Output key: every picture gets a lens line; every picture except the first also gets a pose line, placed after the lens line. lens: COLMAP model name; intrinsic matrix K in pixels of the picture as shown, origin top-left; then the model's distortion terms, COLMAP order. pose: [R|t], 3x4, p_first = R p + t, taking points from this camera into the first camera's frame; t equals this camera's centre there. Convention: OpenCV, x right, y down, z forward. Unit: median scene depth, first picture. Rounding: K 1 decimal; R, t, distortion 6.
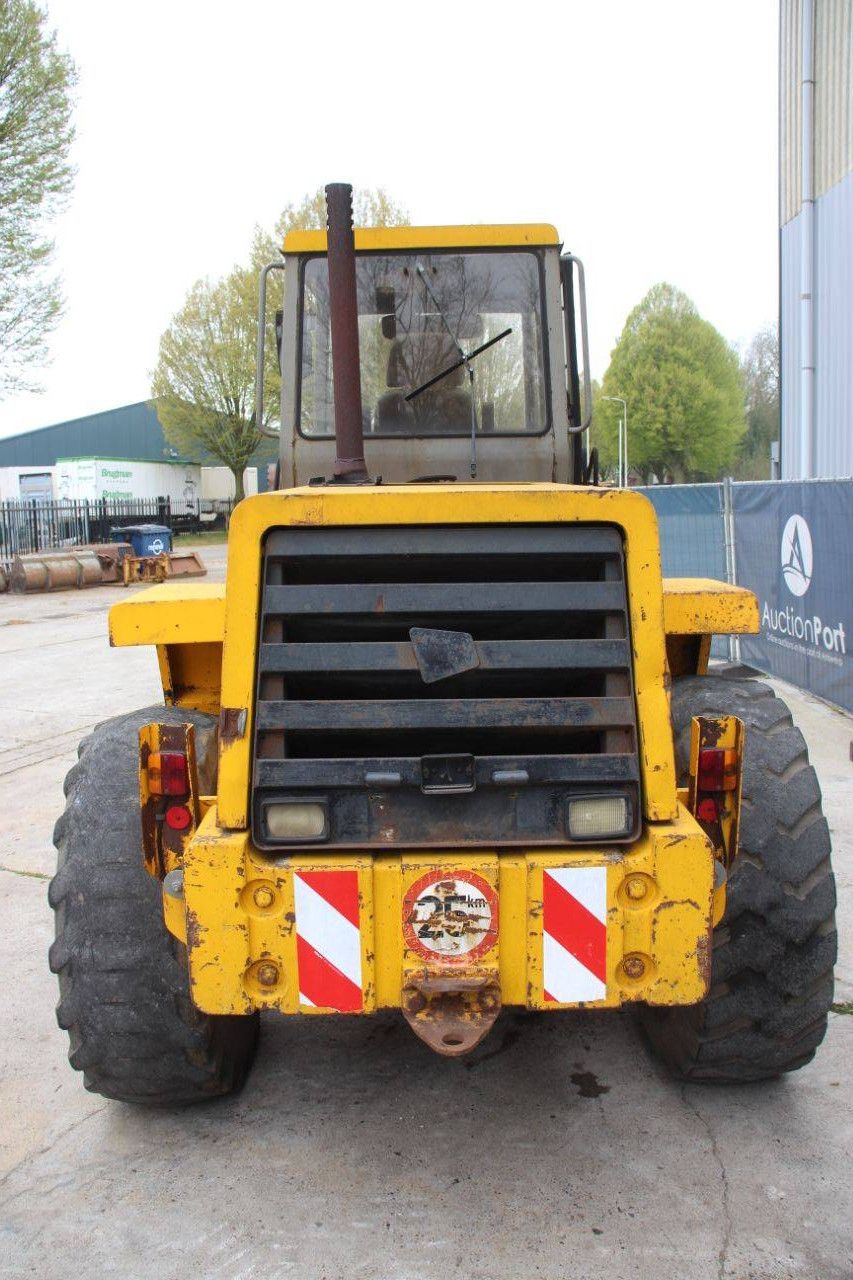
lens RADIAL K [[1050.1, 0, 426.5], [0, 1050.1, 640.0], [0, 0, 1]] dist [-0.170777, 0.154197]
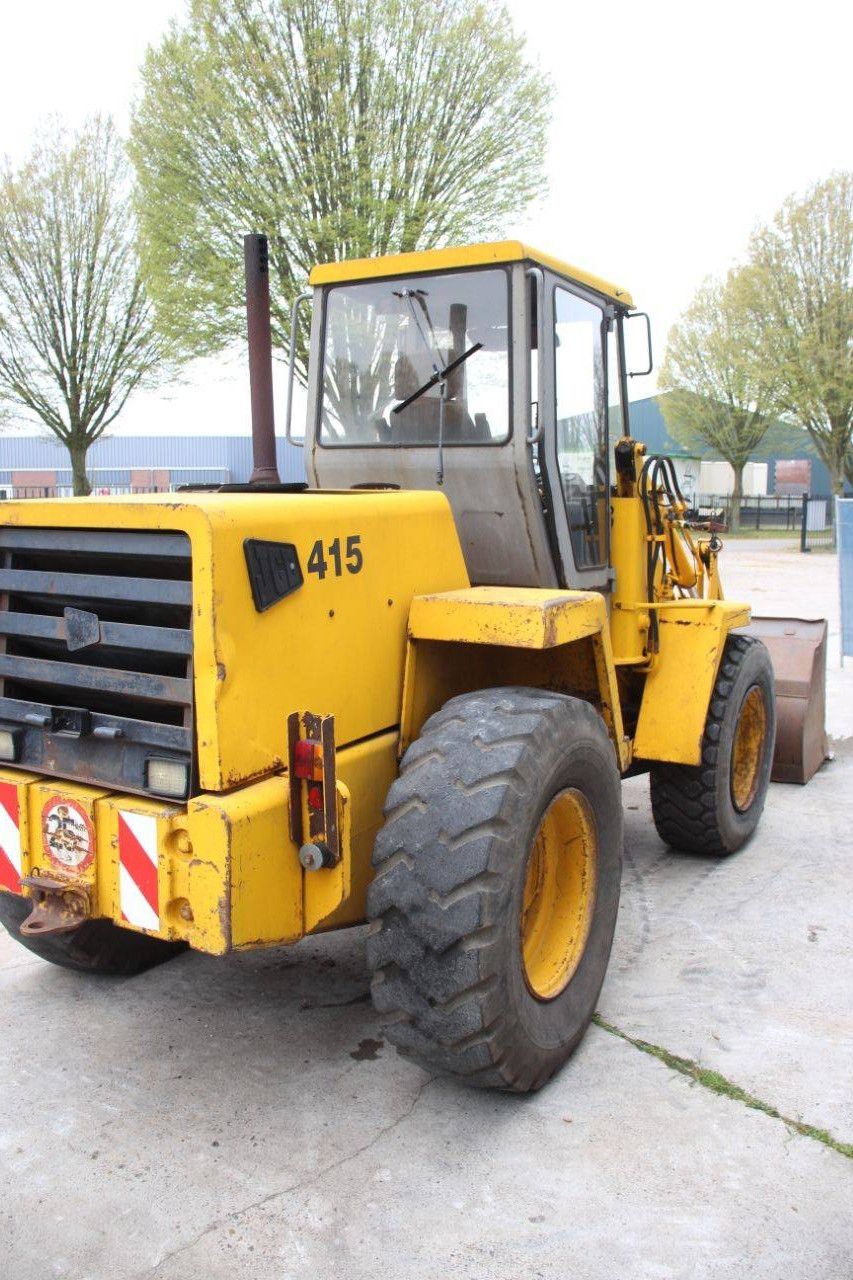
lens RADIAL K [[1050.1, 0, 426.5], [0, 1050.1, 640.0], [0, 0, 1]] dist [-0.170777, 0.154197]
pose [[0.871712, 0.093174, -0.481079, 0.988225], [-0.089655, 0.995510, 0.030353, -0.049754], [0.481747, 0.016673, 0.876151, 0.100222]]
